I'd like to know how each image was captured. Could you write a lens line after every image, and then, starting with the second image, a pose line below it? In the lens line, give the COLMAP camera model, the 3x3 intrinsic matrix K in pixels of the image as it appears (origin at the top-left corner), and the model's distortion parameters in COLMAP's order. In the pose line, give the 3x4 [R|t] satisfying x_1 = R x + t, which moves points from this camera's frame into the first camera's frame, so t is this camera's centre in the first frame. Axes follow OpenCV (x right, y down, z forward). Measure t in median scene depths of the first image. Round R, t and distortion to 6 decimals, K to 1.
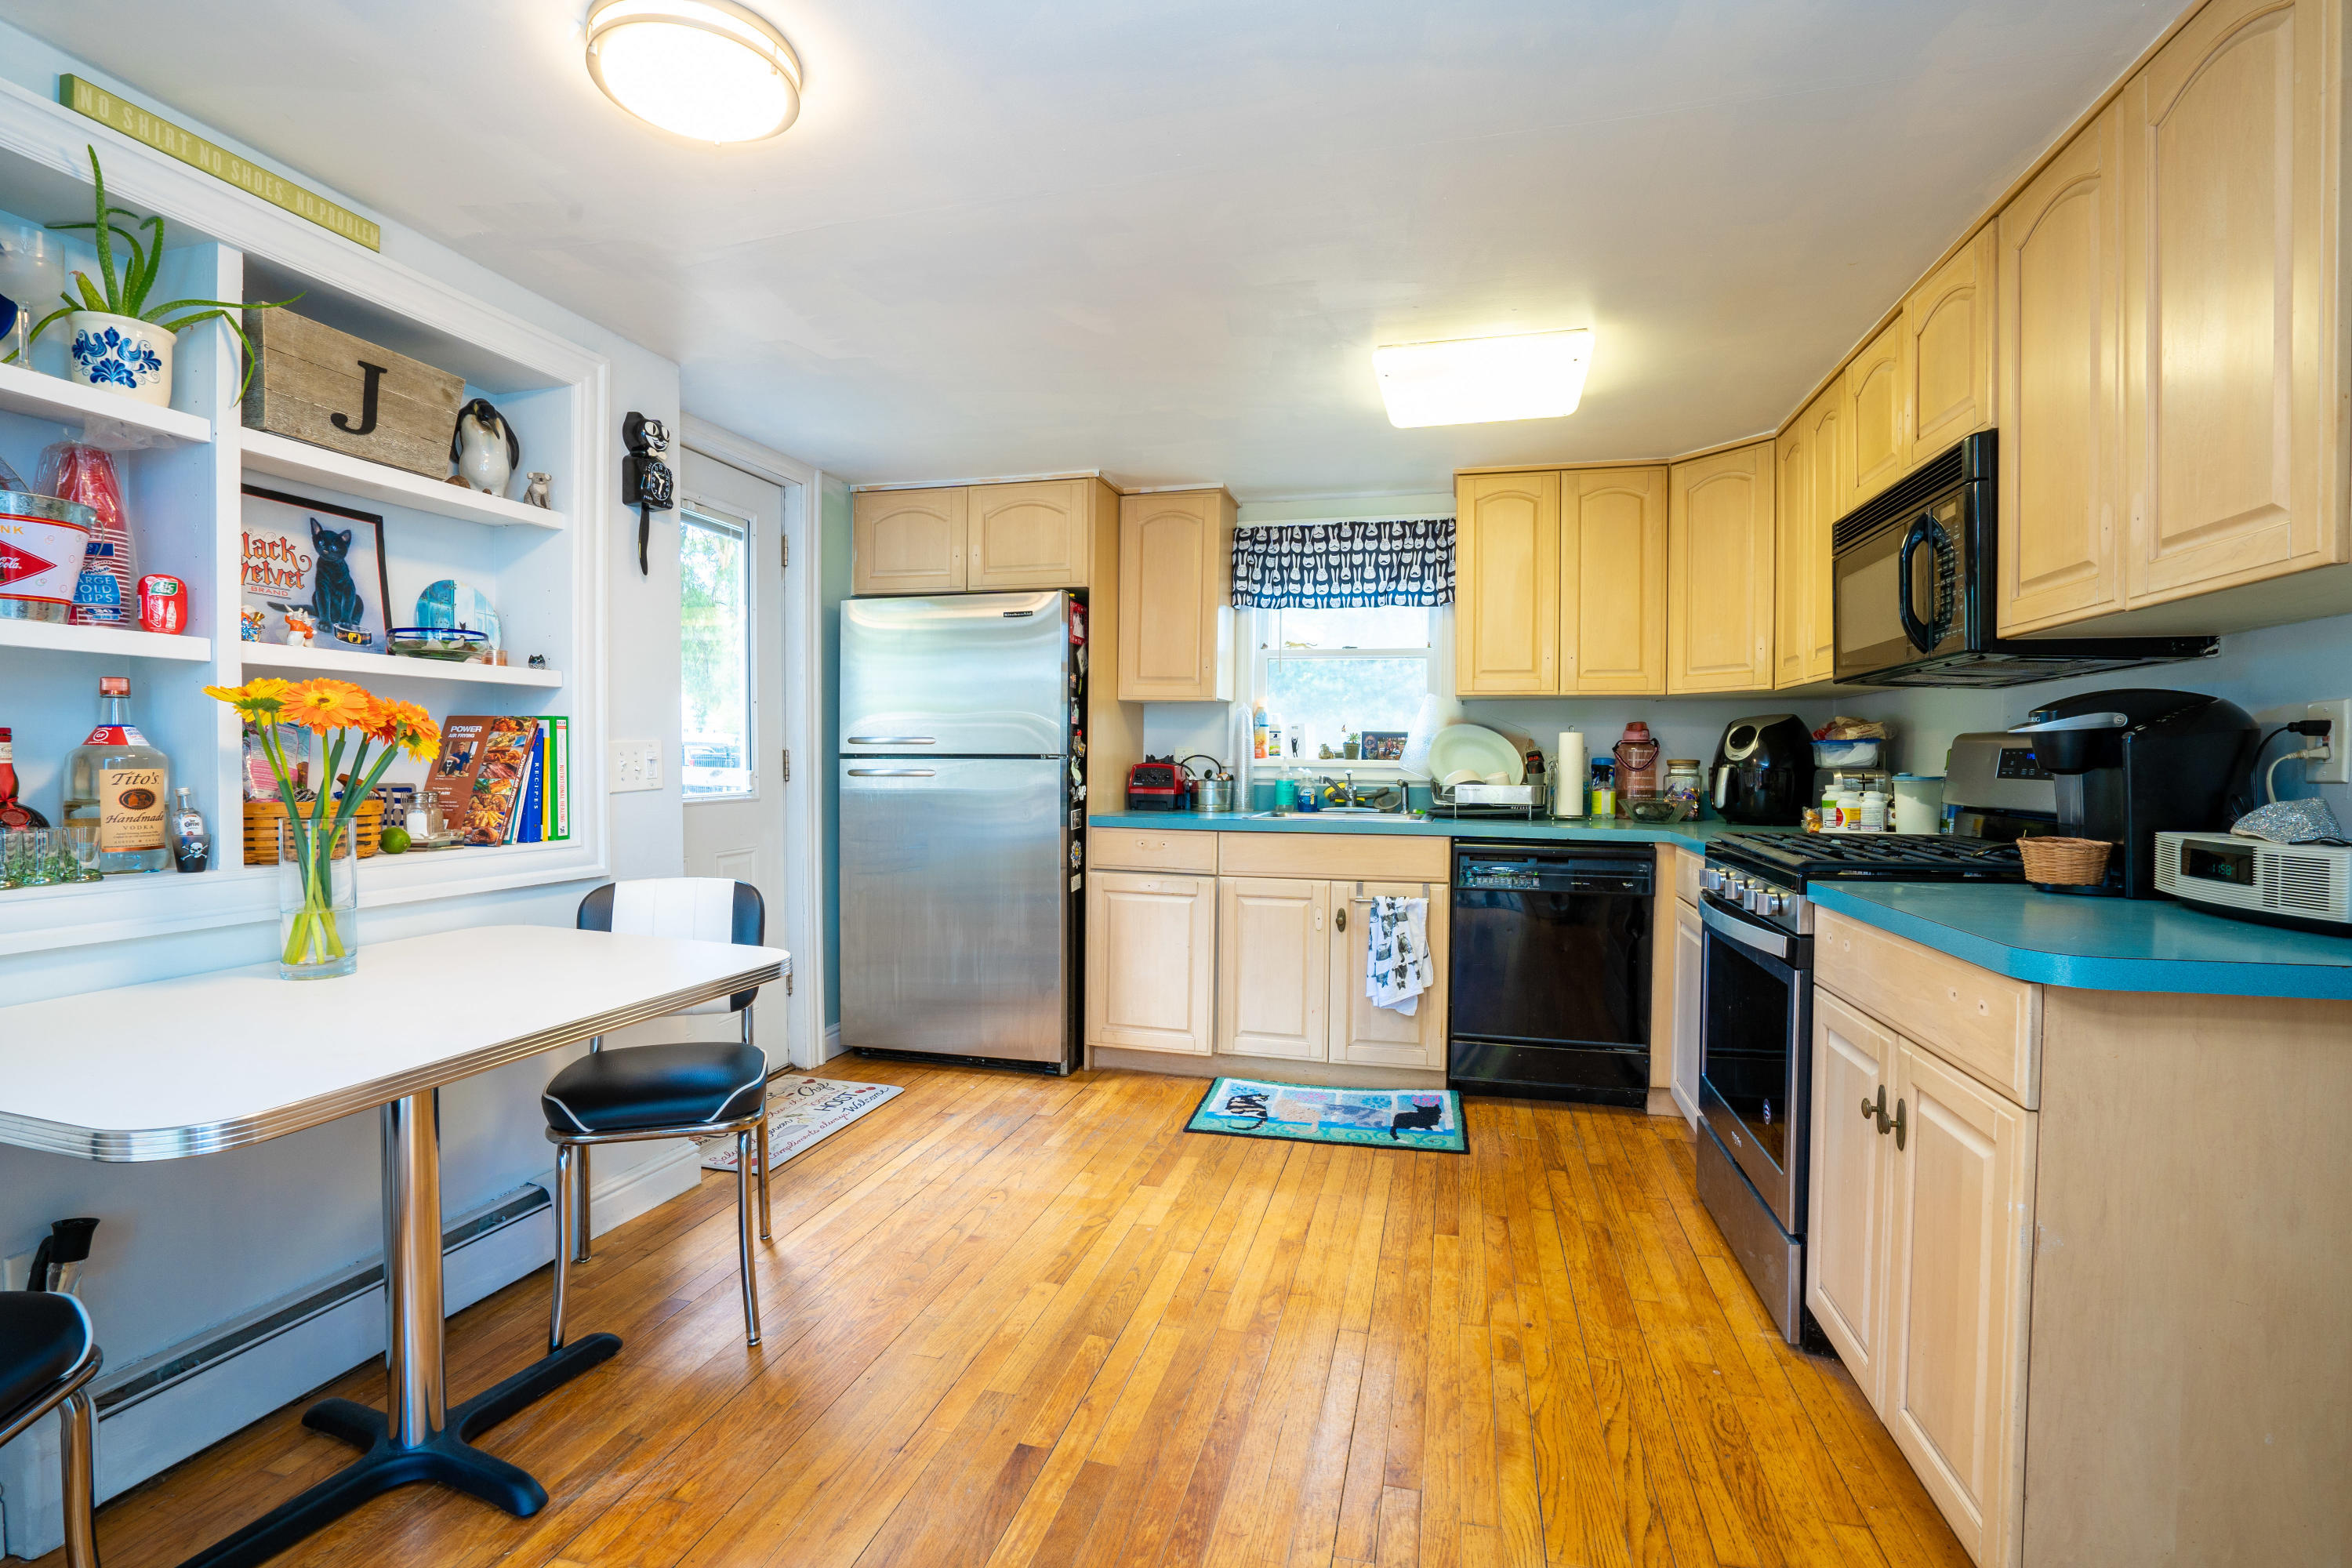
lens RADIAL K [[1087.1, 0, 1176.0], [0, 1087.1, 784.0], [0, 0, 1]] dist [-0.036992, 0.000376]
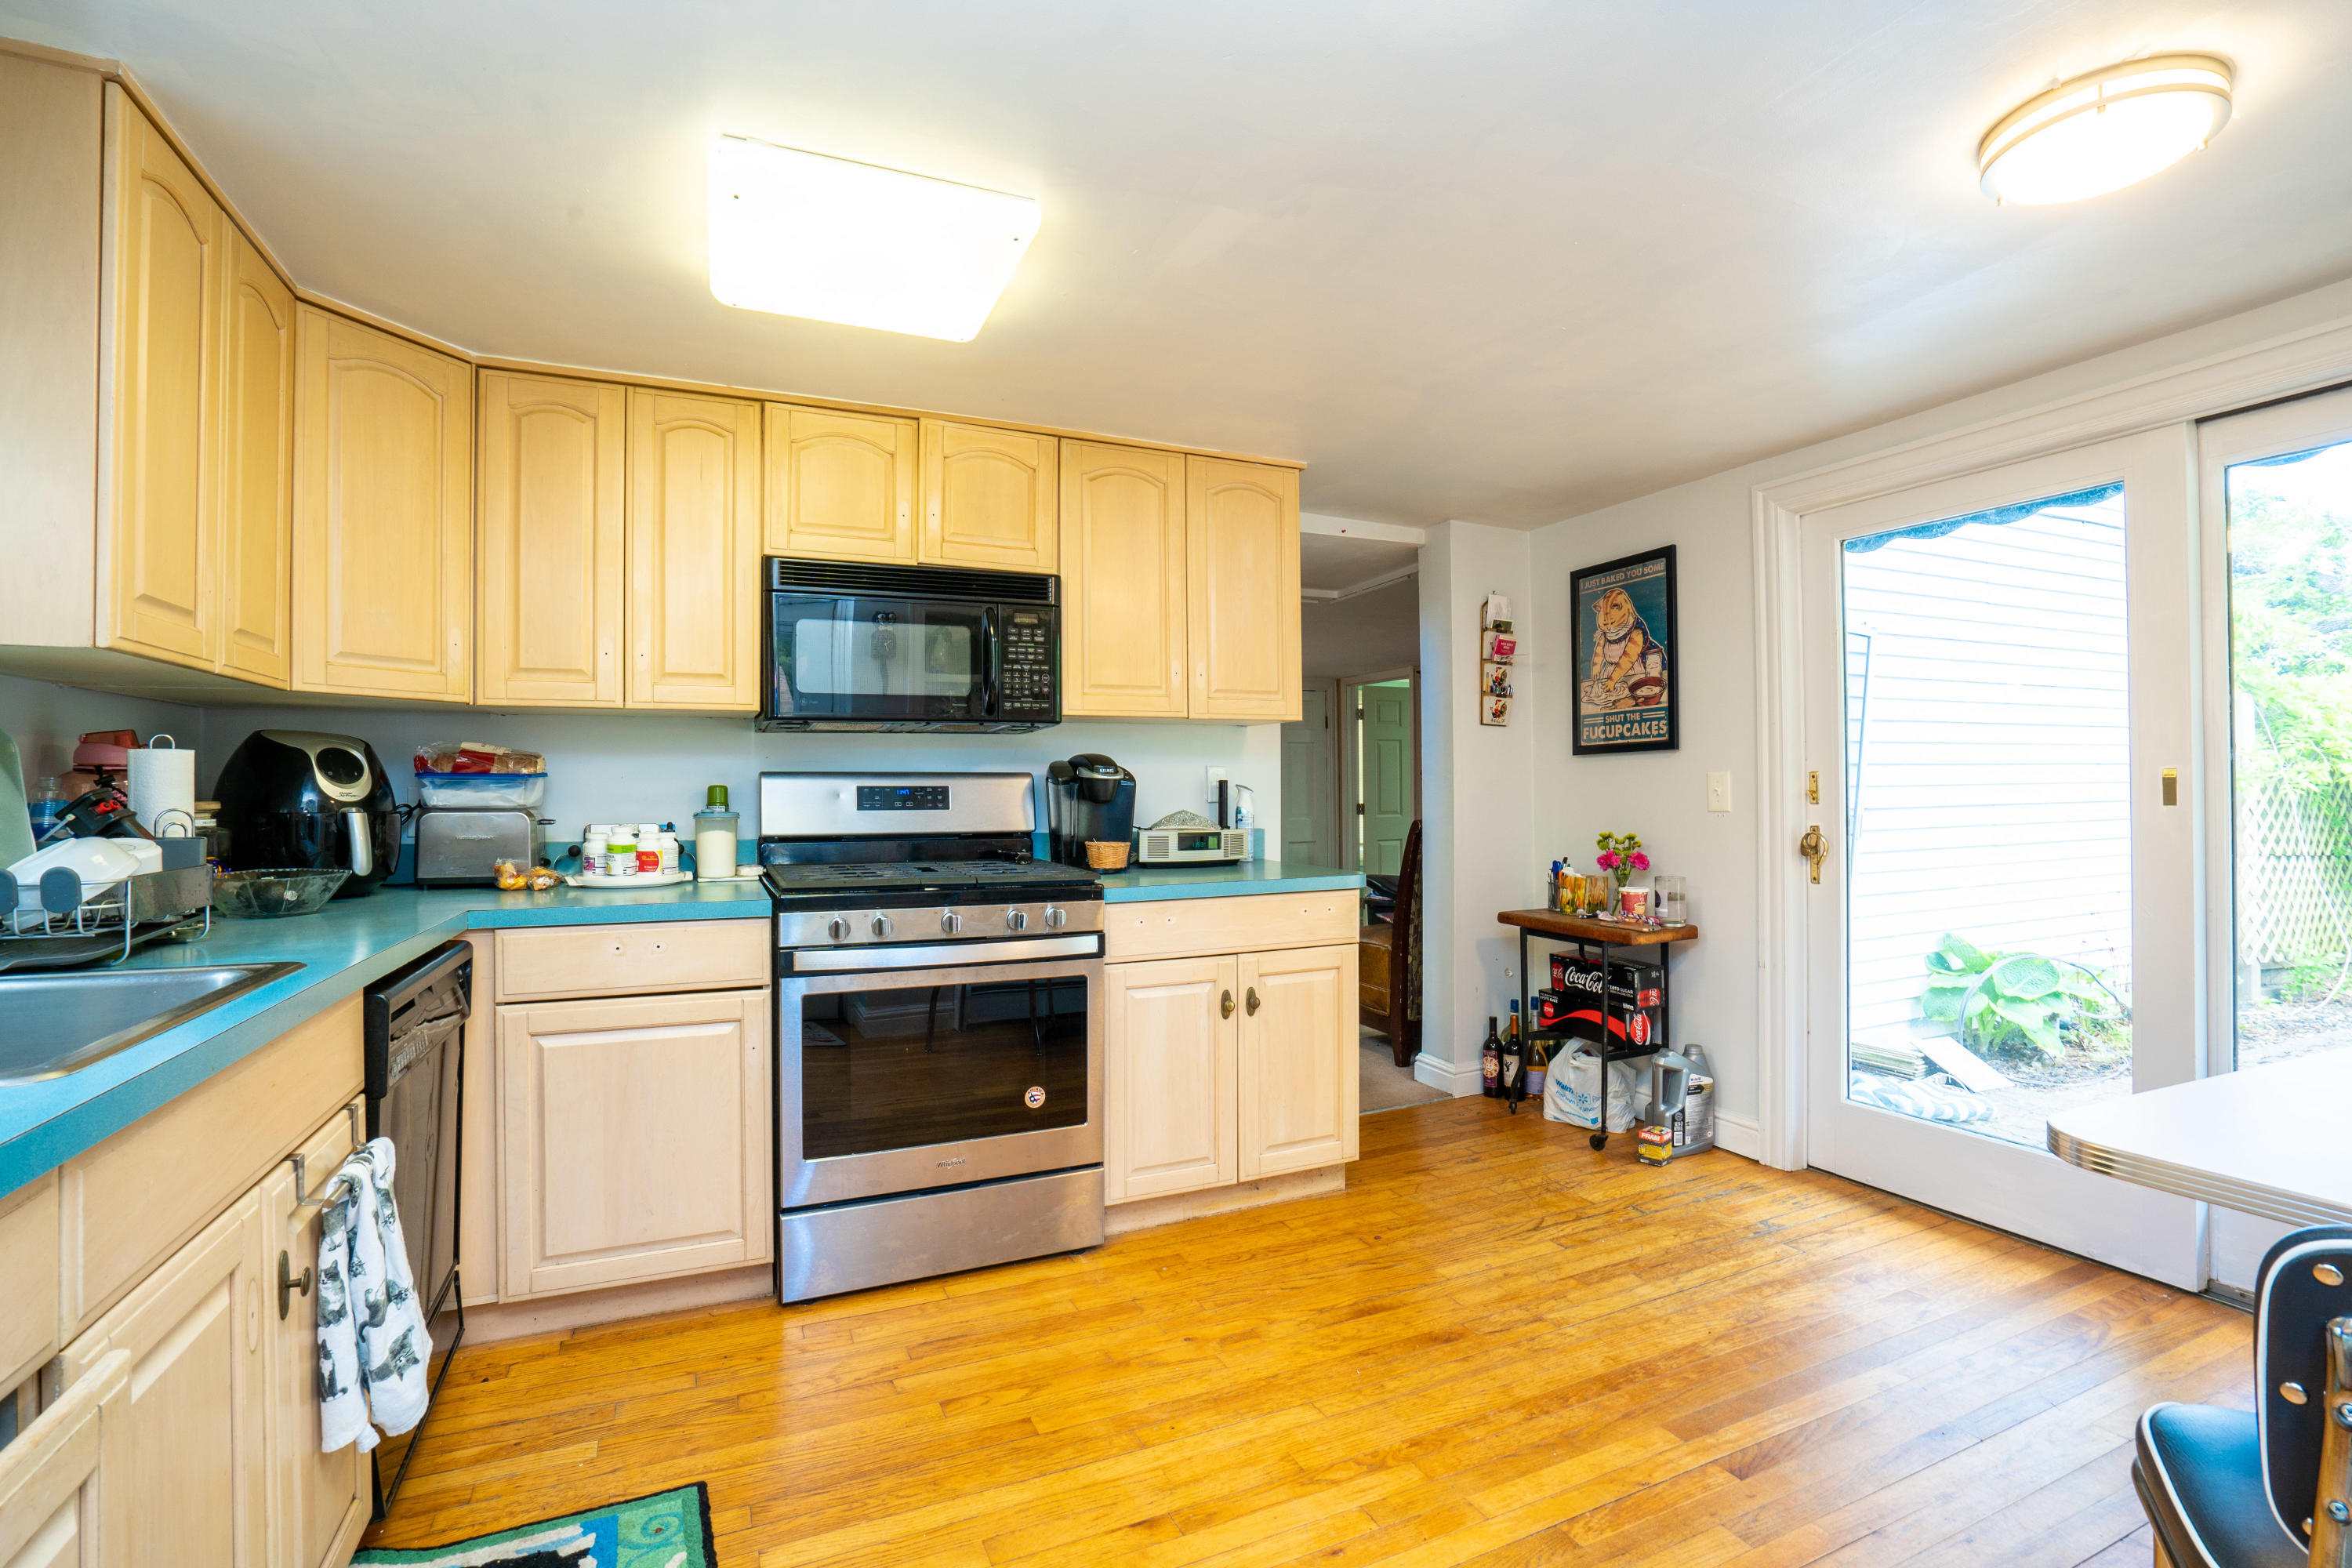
lens RADIAL K [[1087.1, 0, 1176.0], [0, 1087.1, 784.0], [0, 0, 1]] dist [-0.036992, 0.000376]
pose [[-0.639212, 0.003132, 0.769024, -0.464134], [0.019970, 0.999722, 0.012528, -0.047737], [-0.768771, 0.023366, -0.639097, 1.642949]]
